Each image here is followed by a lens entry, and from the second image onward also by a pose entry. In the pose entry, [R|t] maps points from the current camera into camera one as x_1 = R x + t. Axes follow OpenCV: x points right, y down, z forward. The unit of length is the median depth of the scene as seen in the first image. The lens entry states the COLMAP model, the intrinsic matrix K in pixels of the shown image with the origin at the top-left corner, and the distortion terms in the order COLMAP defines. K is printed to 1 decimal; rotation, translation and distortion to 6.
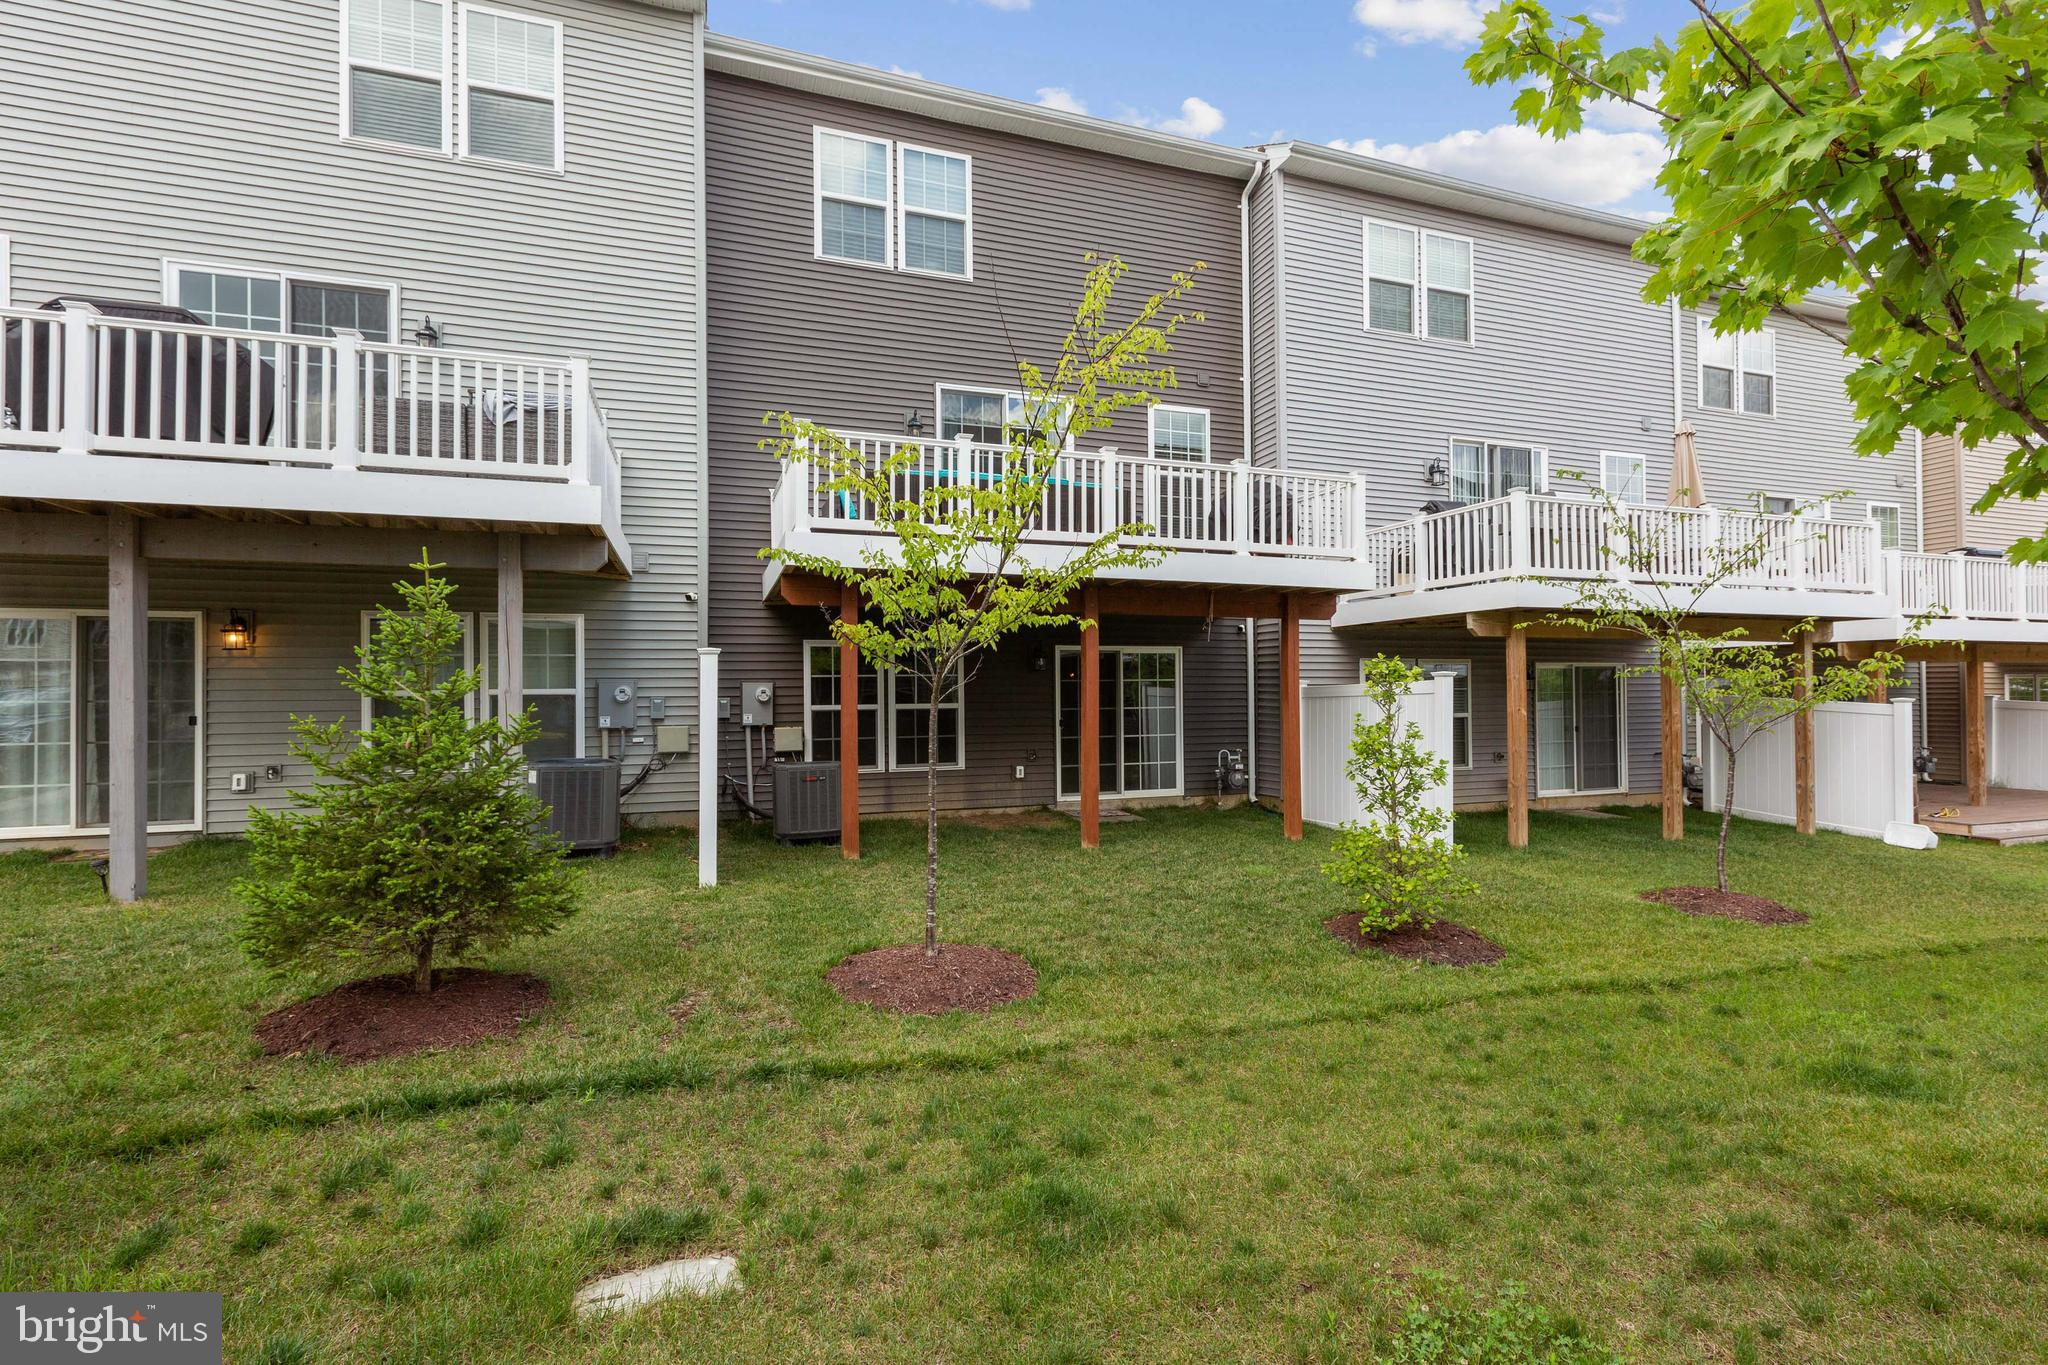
lens RADIAL K [[920.9, 0, 1006.9], [0, 920.9, 671.9], [0, 0, 1]] dist [0.003347, -0.000925]
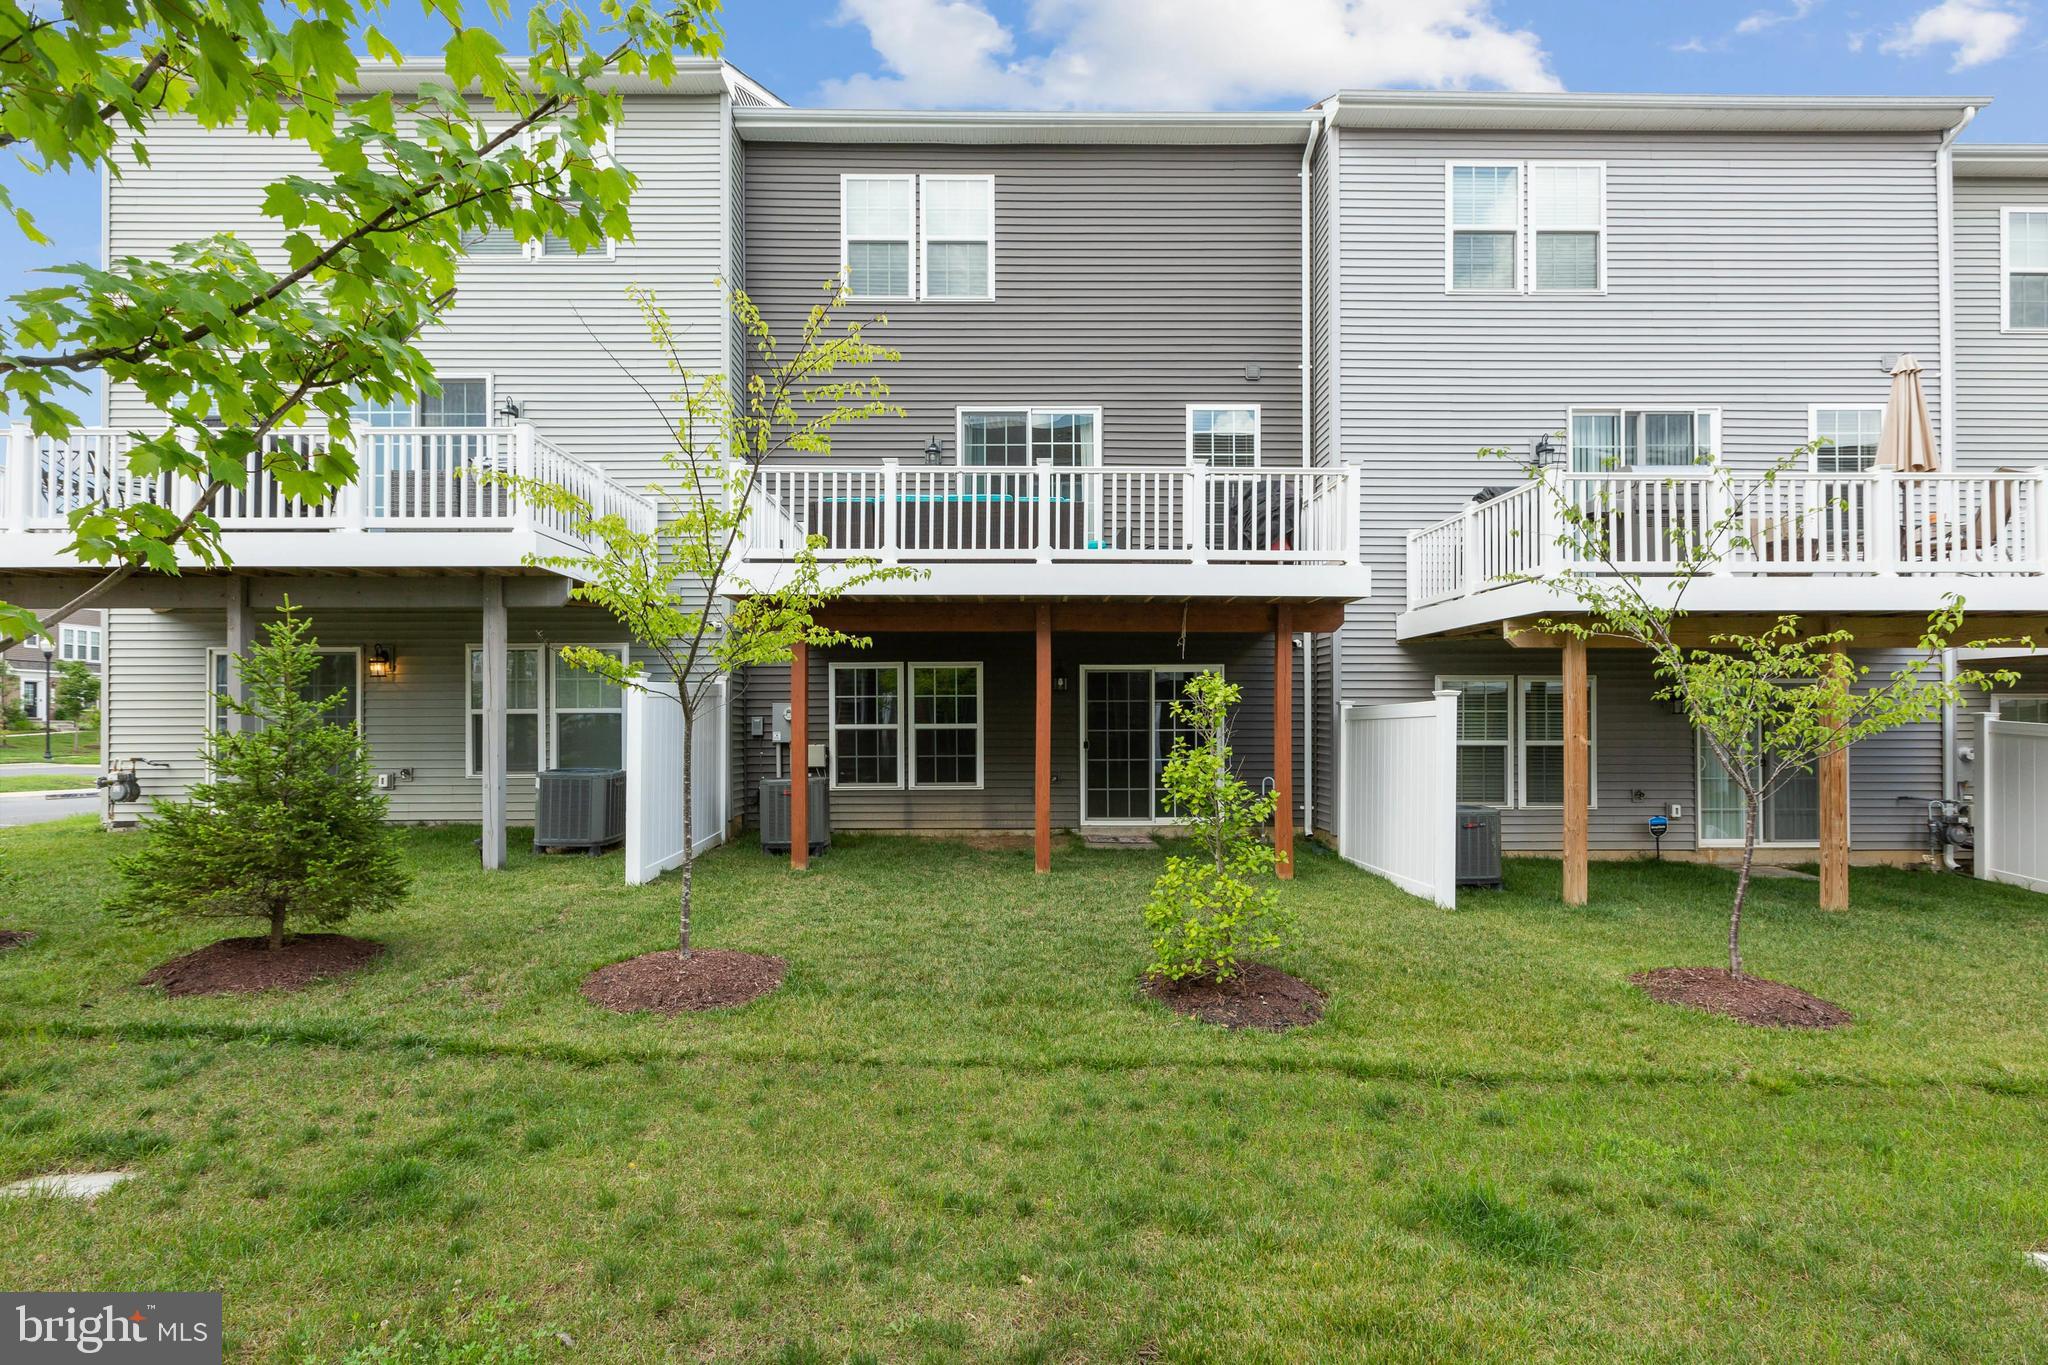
lens RADIAL K [[920.9, 0, 1022.0], [0, 920.9, 702.2], [0, 0, 1]] dist [0.003347, -0.000925]
pose [[0.947178, 0.000101, -0.320709, 0.390892], [0.002808, 0.999959, 0.008610, 0.002307], [0.320697, -0.009056, 0.947139, 0.077027]]
